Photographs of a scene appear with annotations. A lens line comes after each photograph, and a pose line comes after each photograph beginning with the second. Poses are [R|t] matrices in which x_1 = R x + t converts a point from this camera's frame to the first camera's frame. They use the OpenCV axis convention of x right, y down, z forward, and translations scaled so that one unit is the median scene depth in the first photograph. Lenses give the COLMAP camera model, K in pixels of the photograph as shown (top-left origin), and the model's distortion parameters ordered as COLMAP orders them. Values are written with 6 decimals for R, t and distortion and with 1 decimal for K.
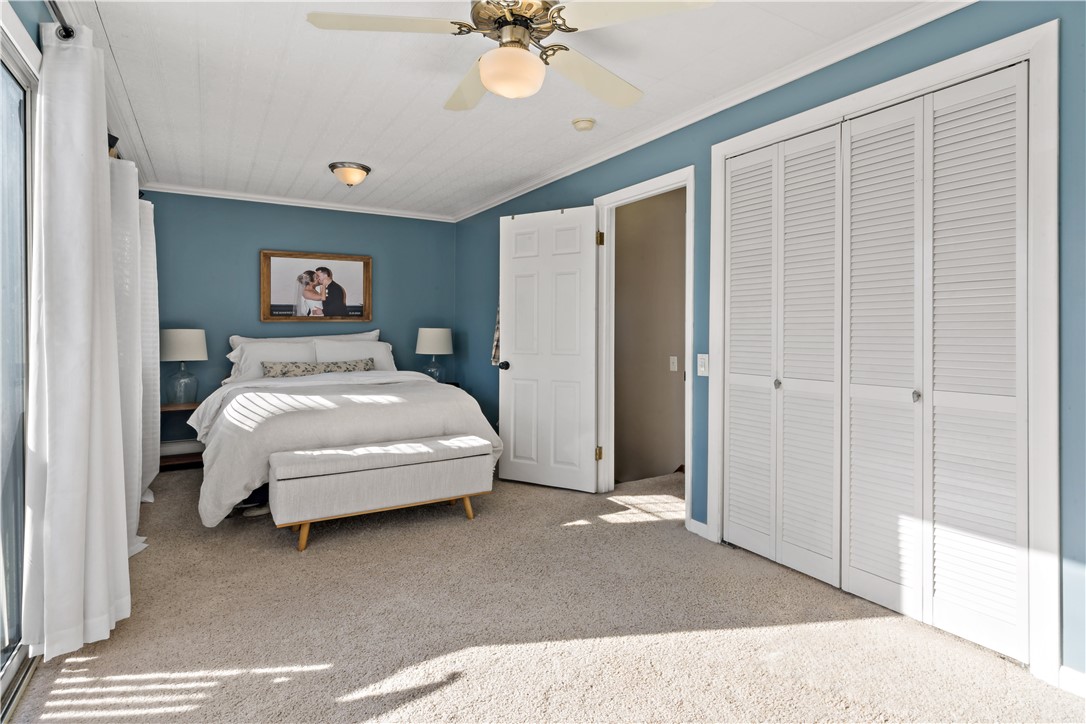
lens RADIAL K [[537.4, 0, 545.4], [0, 537.4, 340.2], [0, 0, 1]] dist [-0.005271, -0.001311]
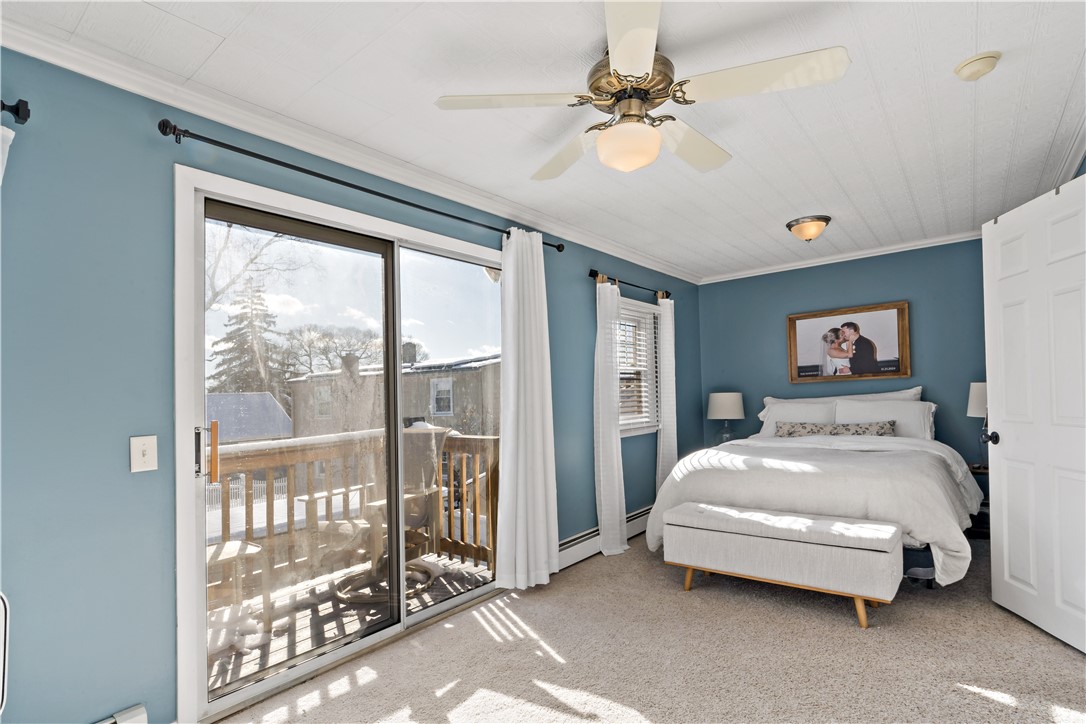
lens RADIAL K [[537.4, 0, 543.9], [0, 537.4, 387.9], [0, 0, 1]] dist [-0.005271, -0.001311]
pose [[0.356547, -0.028686, -0.933837, 0.295039], [0.017244, 0.999560, -0.024121, -0.008757], [0.934118, -0.007503, 0.356885, 0.180903]]
